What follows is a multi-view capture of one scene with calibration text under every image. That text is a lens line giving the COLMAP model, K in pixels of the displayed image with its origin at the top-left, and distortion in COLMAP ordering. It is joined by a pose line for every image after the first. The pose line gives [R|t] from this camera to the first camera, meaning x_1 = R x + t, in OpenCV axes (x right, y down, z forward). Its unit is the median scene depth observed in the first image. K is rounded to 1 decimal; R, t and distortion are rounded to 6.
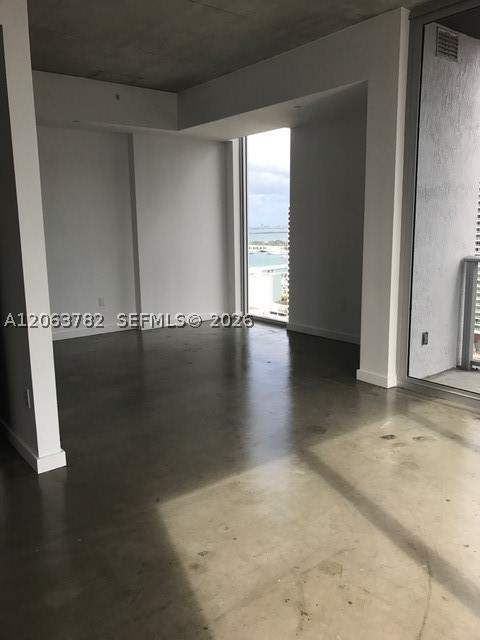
lens RADIAL K [[526.1, 0, 236.1], [0, 526.1, 321.1], [0, 0, 1]] dist [0.036183, -0.038470]
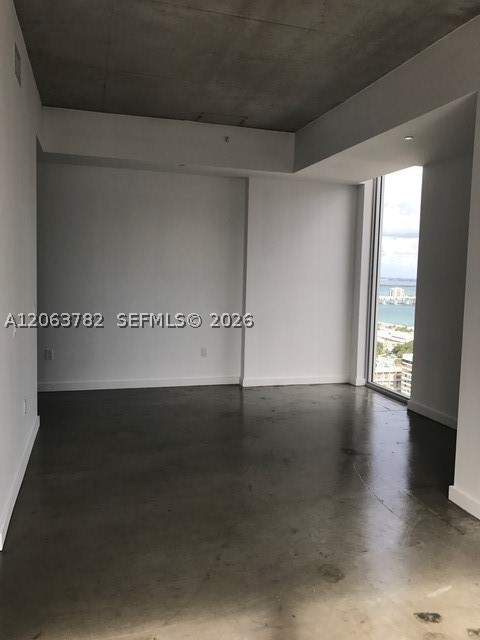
lens RADIAL K [[526.1, 0, 243.8], [0, 526.1, 316.8], [0, 0, 1]] dist [0.036183, -0.038470]
pose [[0.930653, 0.072273, -0.358695, 0.153015], [-0.107383, 0.991081, -0.078919, -0.034517], [0.349792, 0.111964, 0.930113, 0.155174]]
